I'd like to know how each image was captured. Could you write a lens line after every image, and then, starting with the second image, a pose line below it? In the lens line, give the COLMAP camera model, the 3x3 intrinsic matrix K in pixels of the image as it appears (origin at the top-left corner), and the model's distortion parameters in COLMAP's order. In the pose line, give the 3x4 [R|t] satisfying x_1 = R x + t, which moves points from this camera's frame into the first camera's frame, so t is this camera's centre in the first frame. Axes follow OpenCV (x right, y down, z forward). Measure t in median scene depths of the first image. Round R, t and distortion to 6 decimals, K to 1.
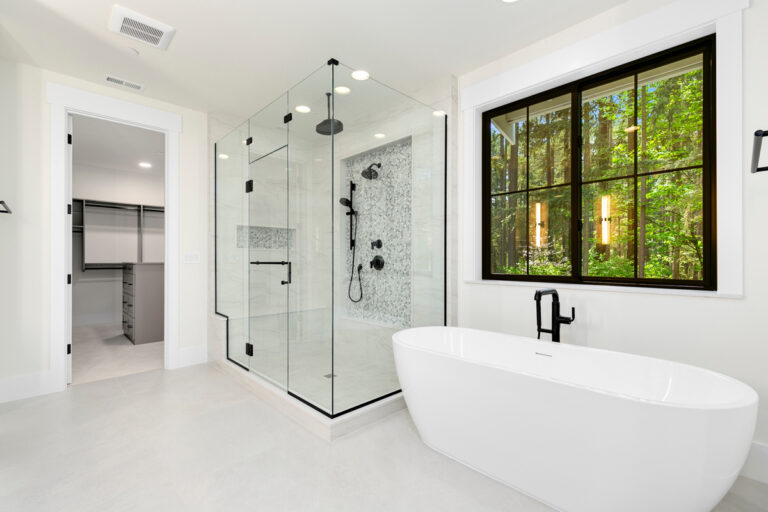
lens RADIAL K [[343.5, 0, 386.5], [0, 343.5, 262.9], [0, 0, 1]] dist [0.001341, -0.000353]
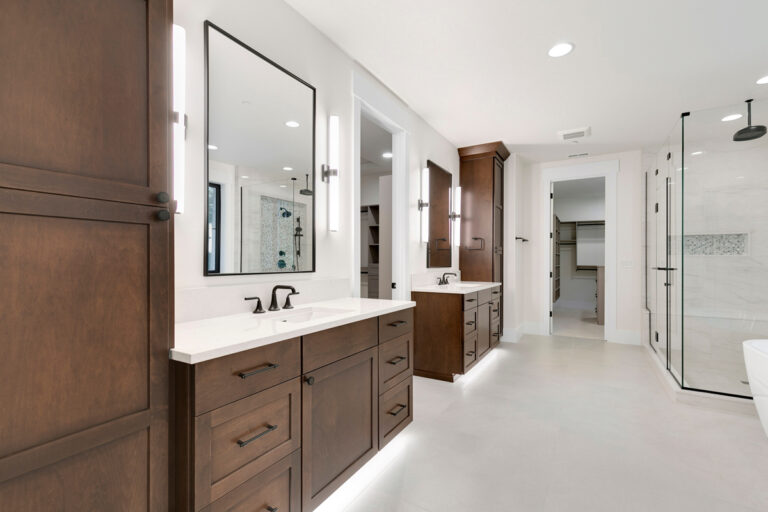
lens RADIAL K [[343.5, 0, 385.7], [0, 343.5, 257.4], [0, 0, 1]] dist [0.001341, -0.000353]
pose [[0.243354, 0.000033, -0.969937, 0.530668], [0.000260, 1.000000, 0.000099, -0.043819], [0.969937, -0.000276, 0.243354, -0.241731]]
